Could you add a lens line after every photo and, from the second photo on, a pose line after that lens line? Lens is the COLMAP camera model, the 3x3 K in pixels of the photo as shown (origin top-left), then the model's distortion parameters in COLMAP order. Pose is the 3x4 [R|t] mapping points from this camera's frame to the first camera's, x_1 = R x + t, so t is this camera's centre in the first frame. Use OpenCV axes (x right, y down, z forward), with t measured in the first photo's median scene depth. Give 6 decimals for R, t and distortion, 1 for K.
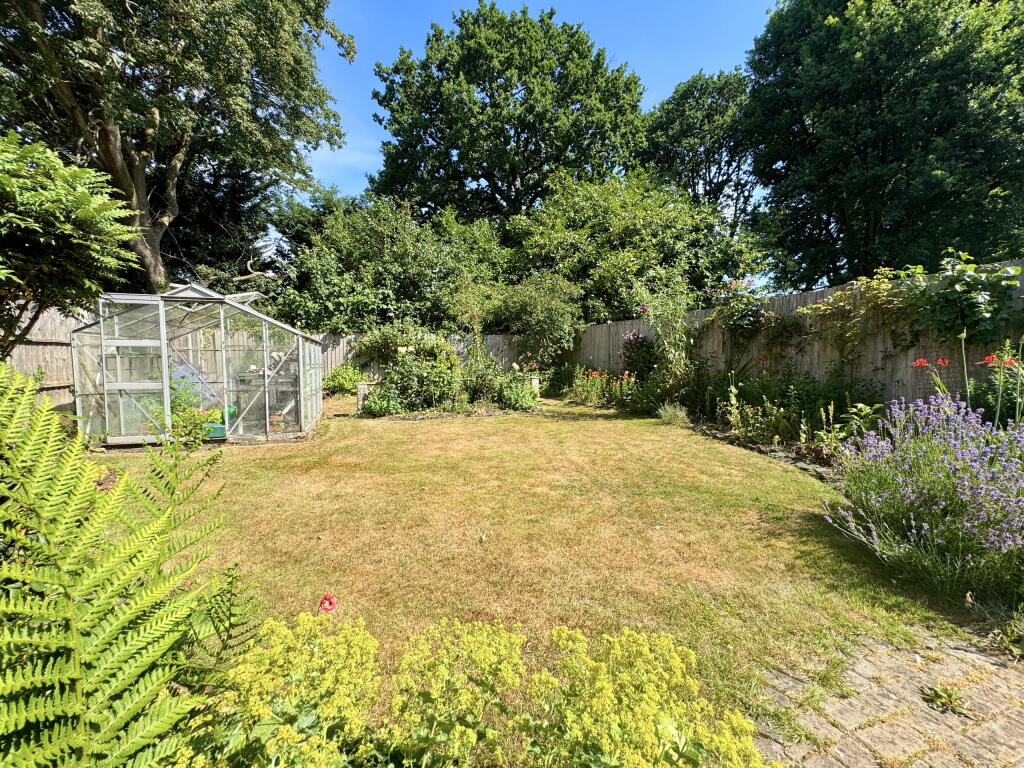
lens RADIAL K [[406.3, 0, 513.3], [0, 406.3, 383.9], [0, 0, 1]] dist [0.000212, -0.000256]
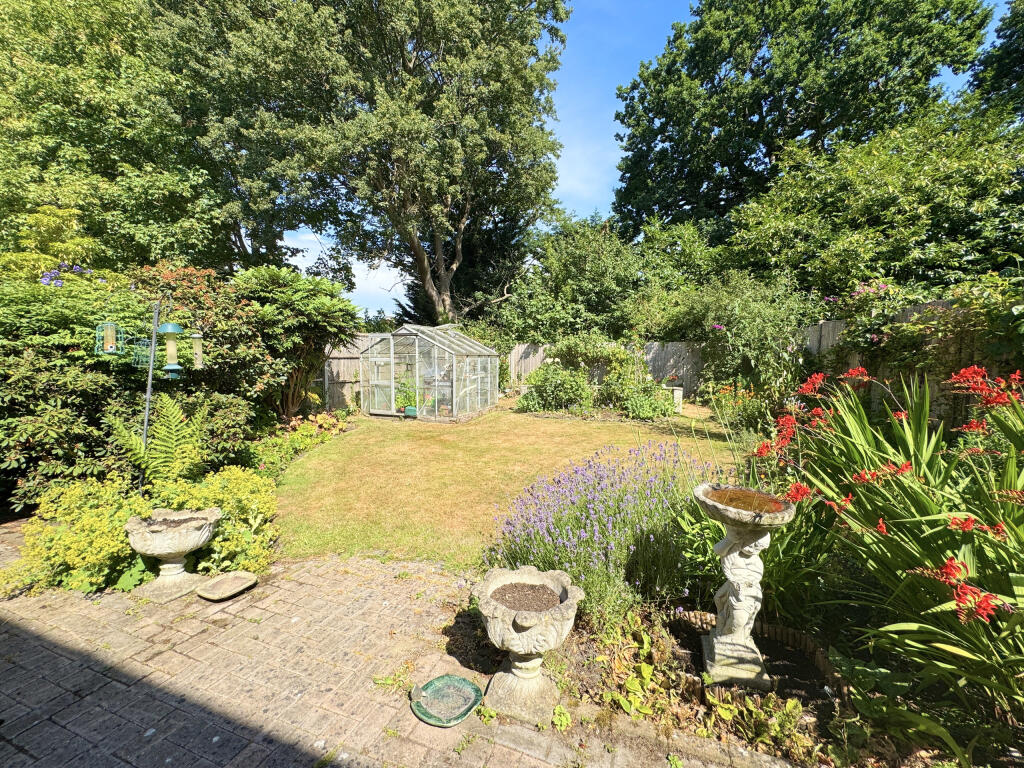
lens RADIAL K [[406.3, 0, 513.3], [0, 406.3, 383.9], [0, 0, 1]] dist [0.000212, -0.000256]
pose [[0.782793, 0.053140, -0.620009, 0.268033], [-0.046384, 0.998558, 0.027022, -0.026874], [0.620551, 0.007606, 0.784129, -0.027083]]
